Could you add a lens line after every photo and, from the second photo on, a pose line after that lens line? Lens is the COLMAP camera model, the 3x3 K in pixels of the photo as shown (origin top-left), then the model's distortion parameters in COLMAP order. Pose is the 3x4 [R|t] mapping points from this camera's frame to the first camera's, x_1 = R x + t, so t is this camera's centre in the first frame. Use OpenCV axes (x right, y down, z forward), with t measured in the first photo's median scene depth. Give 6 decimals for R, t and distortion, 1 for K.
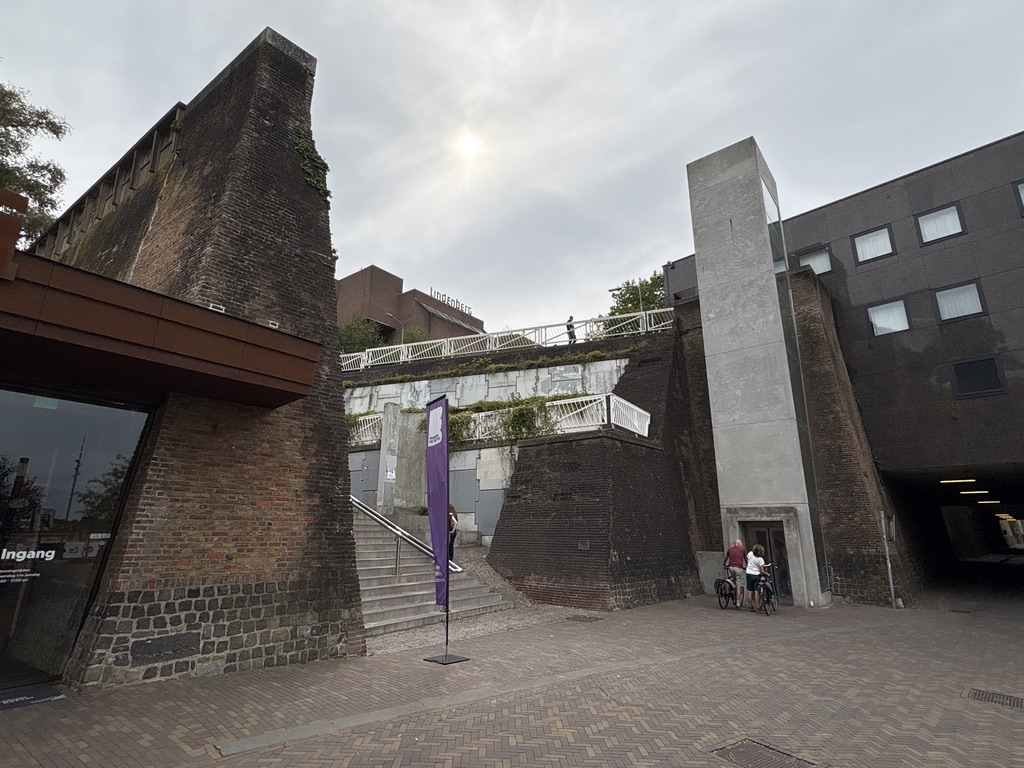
lens RADIAL K [[510.7, 0, 512.0], [0, 510.7, 384.0], [0, 0, 1]] dist [0.009563, 0.001198]
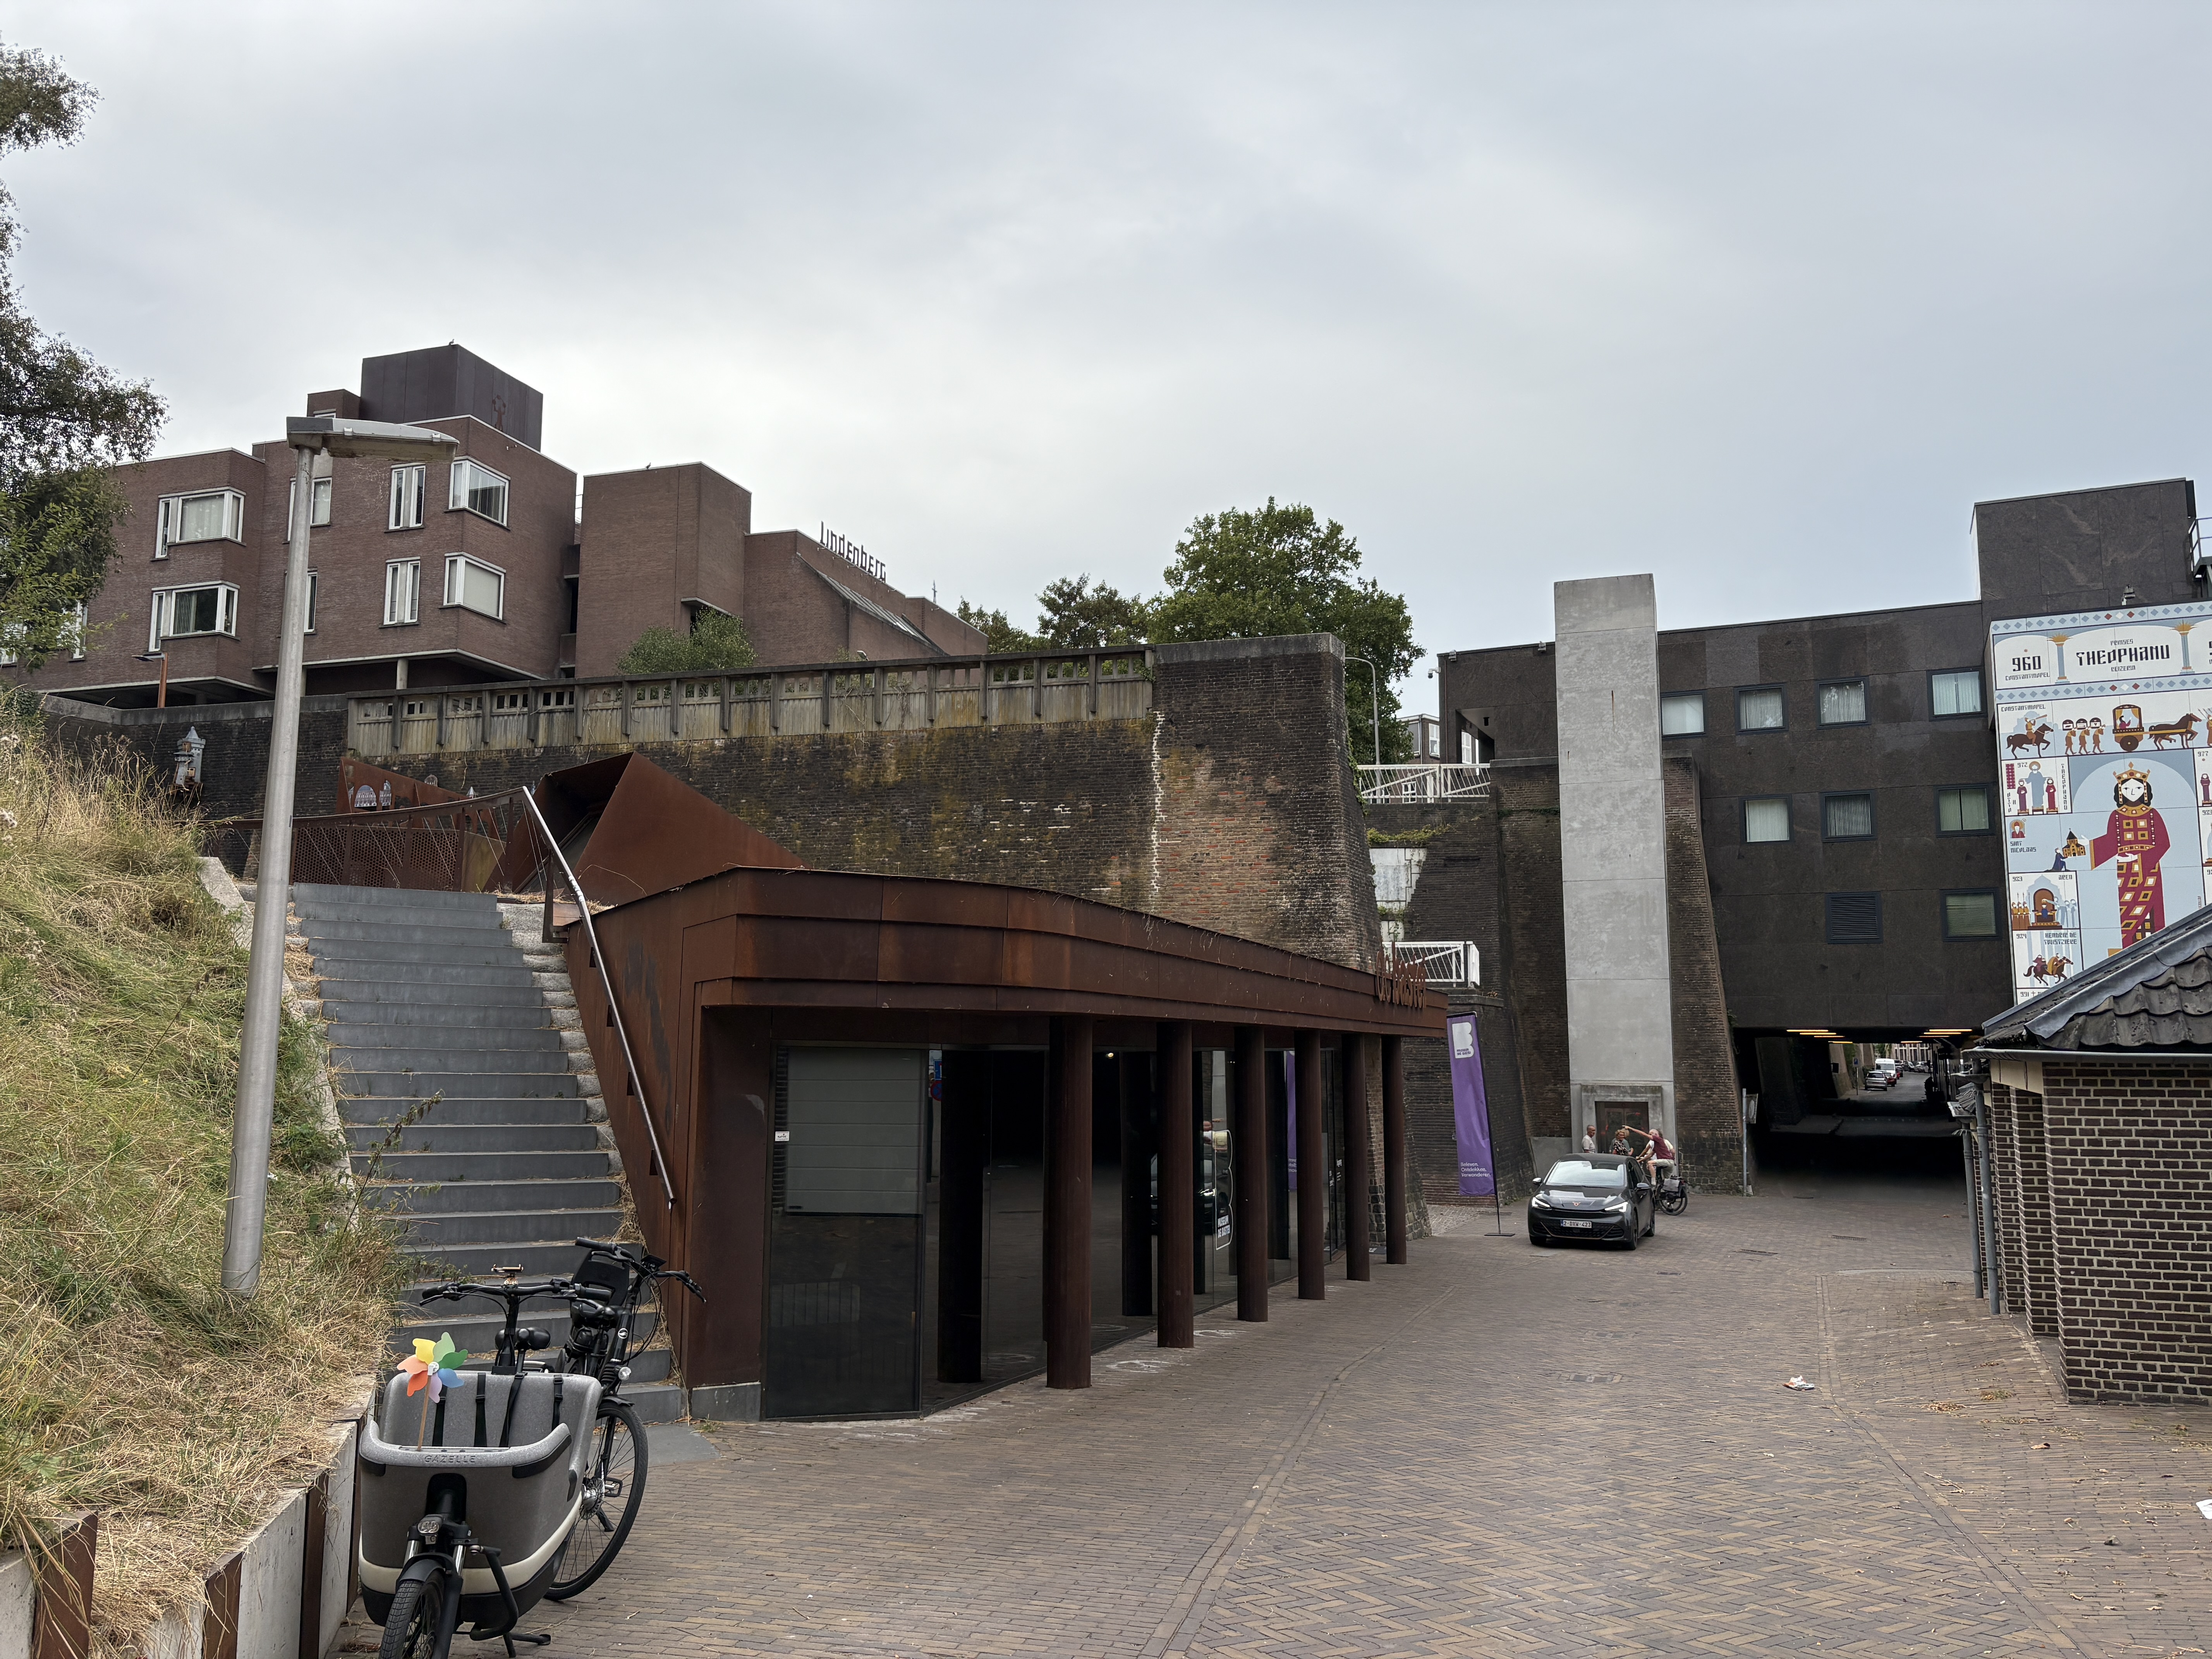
lens RADIAL K [[1727.8, 0, 1106.0], [0, 1727.8, 829.5], [0, 0, 1]] dist [0.079141, -0.003671]
pose [[0.937212, 0.034946, 0.347004, -1.133137], [-0.086804, 0.987030, 0.135044, -0.417082], [-0.337784, -0.156686, 0.928090, -1.109602]]
